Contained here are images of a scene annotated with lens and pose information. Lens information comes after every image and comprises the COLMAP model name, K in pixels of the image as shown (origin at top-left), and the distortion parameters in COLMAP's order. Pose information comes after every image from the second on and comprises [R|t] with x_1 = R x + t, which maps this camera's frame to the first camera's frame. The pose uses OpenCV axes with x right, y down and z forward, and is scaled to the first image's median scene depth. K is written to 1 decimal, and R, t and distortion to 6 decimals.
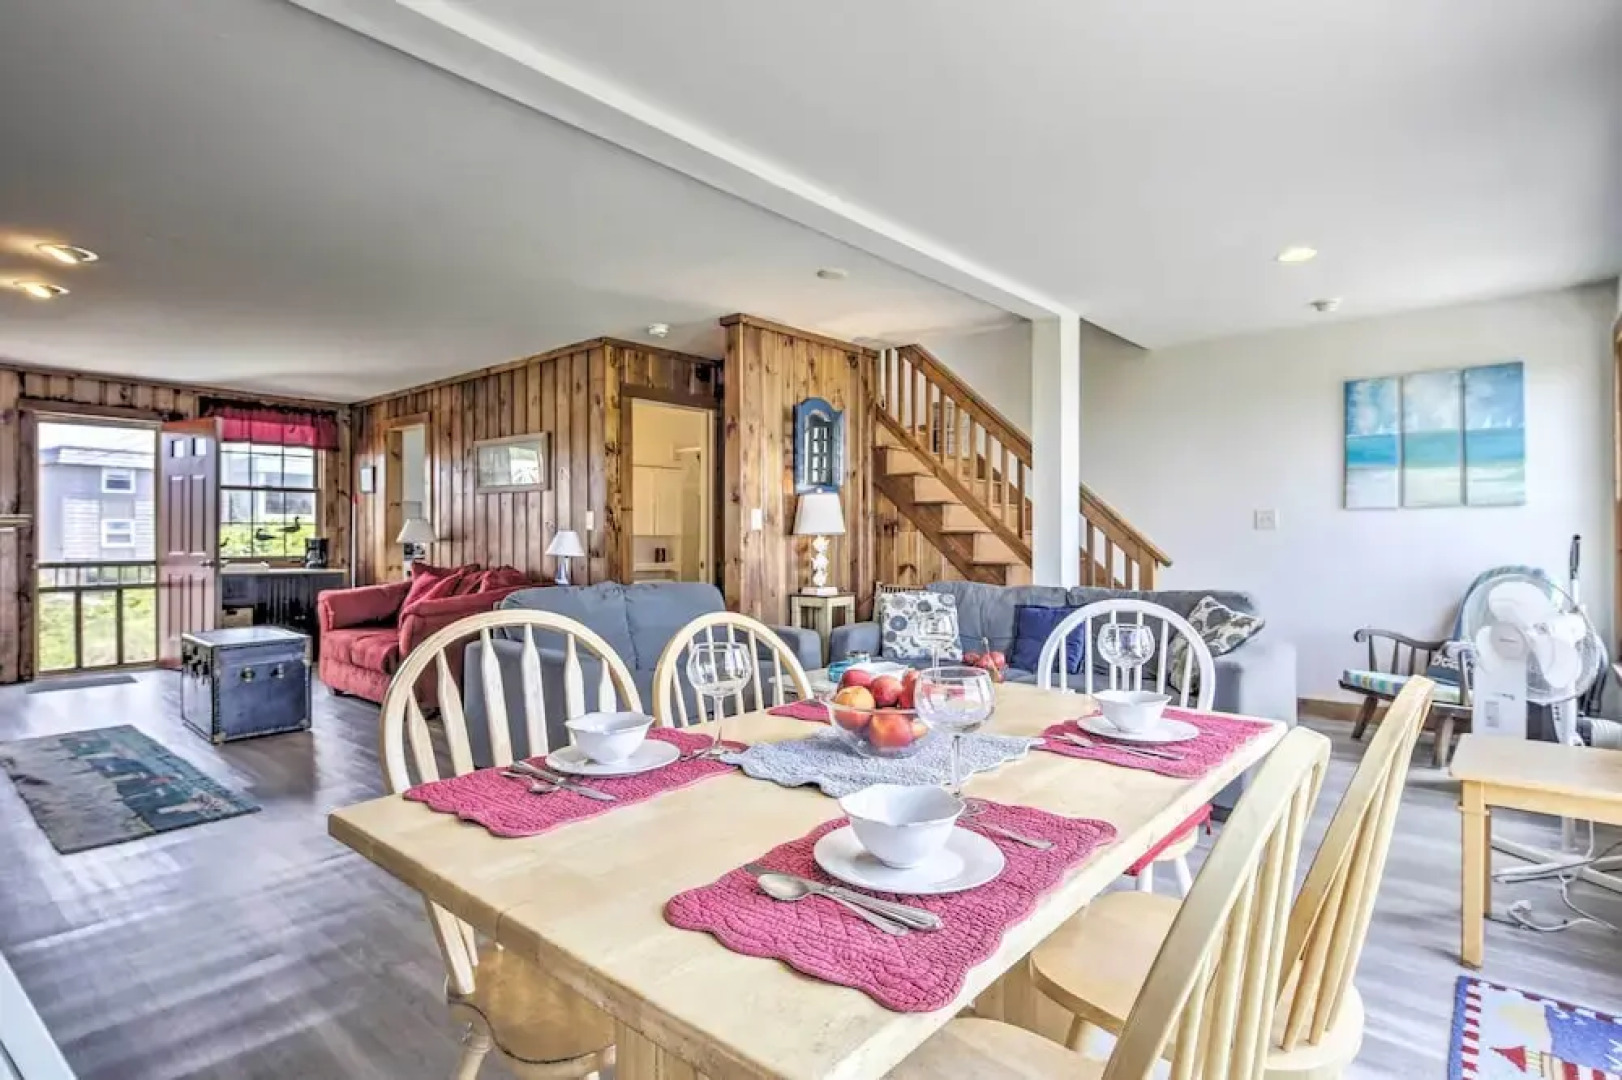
lens RADIAL K [[811.3, 0, 811.0], [0, 811.3, 540.0], [0, 0, 1]] dist [0.000603, -0.000338]
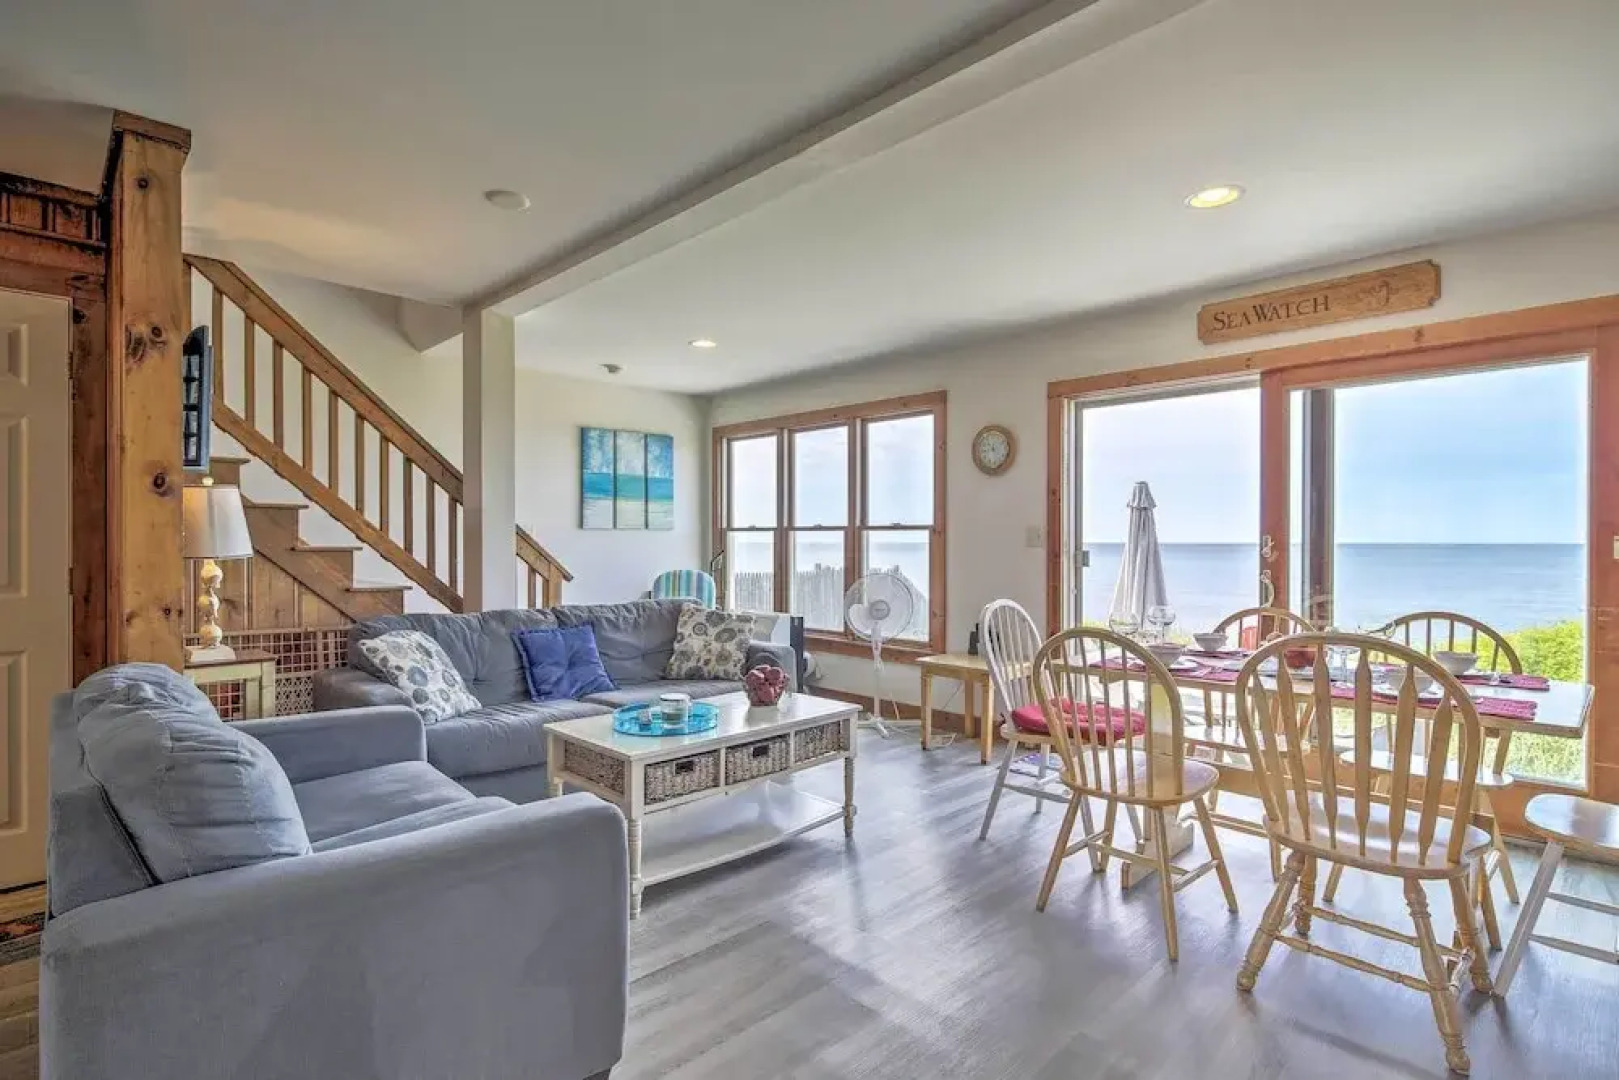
lens RADIAL K [[787.7, 0, 808.8], [0, 787.7, 547.0], [0, 0, 1]] dist [-0.002239, -0.000856]
pose [[0.113499, -0.007233, 0.993512, -0.552950], [0.000039, 0.999974, 0.007276, -0.019998], [-0.993538, -0.000787, 0.113497, 0.550911]]
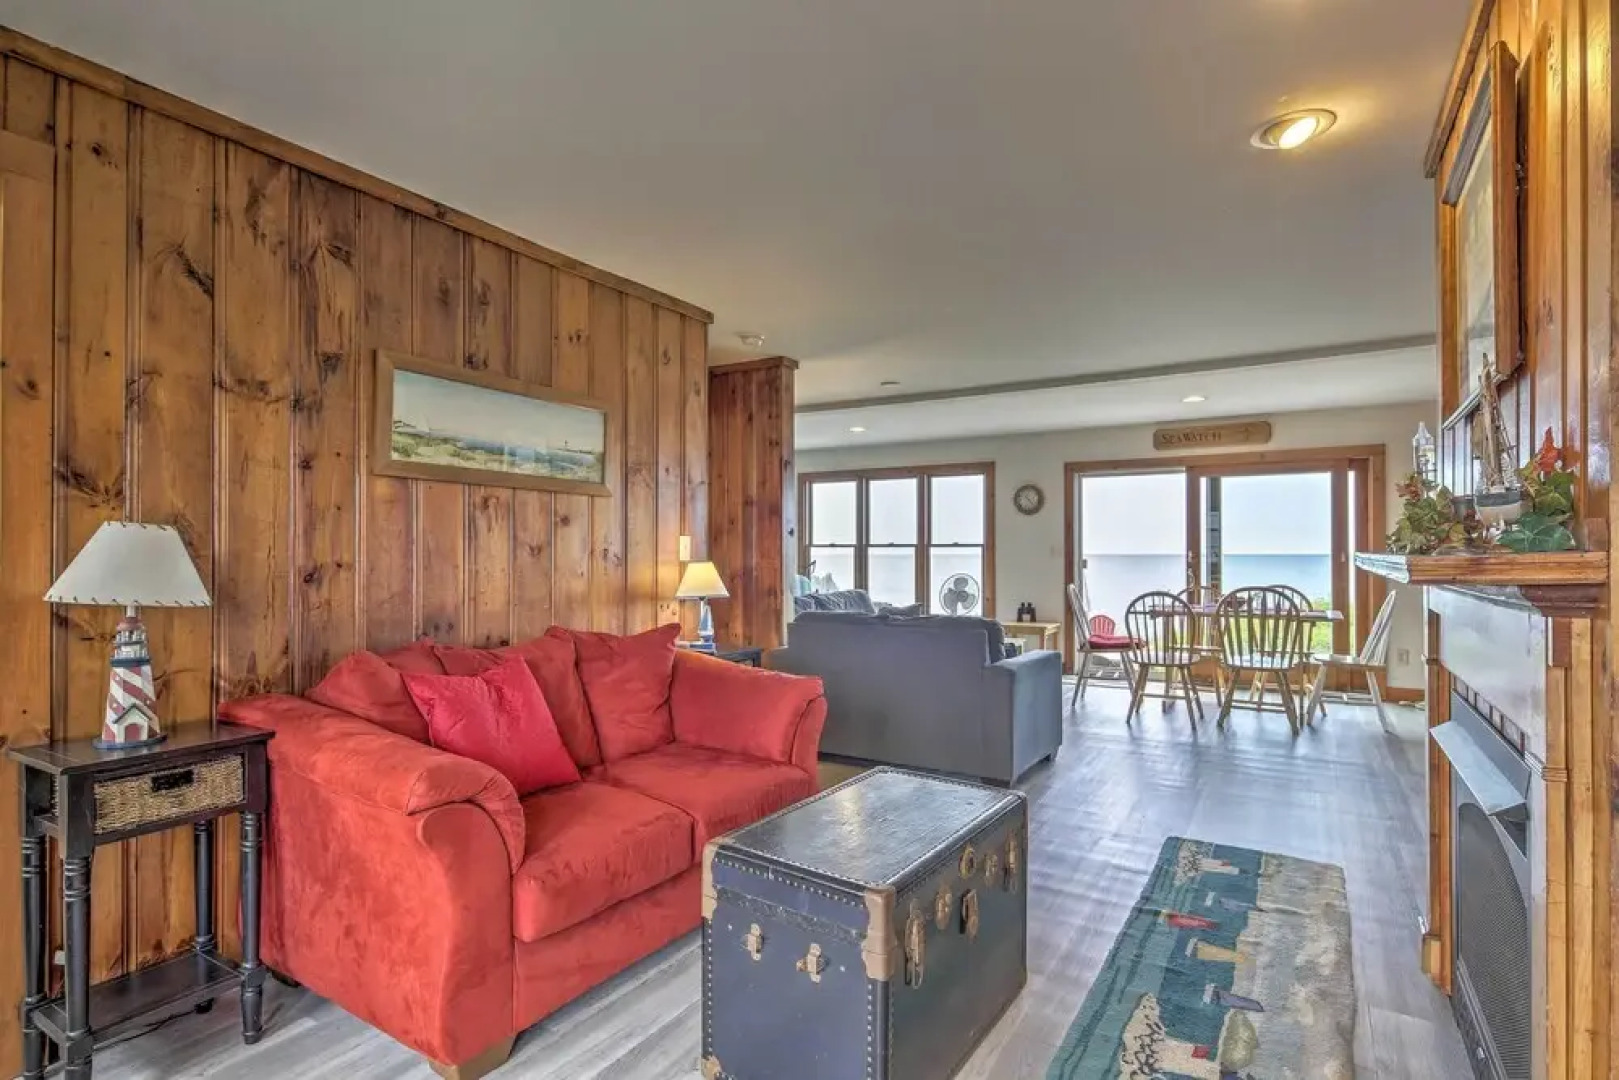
lens RADIAL K [[787.7, 0, 808.8], [0, 787.7, 547.0], [0, 0, 1]] dist [-0.002239, -0.000856]
pose [[-0.130671, 0.009576, 0.991380, -1.123898], [0.002599, 0.999953, -0.009316, -0.019833], [-0.991422, 0.001359, -0.130690, 1.103652]]
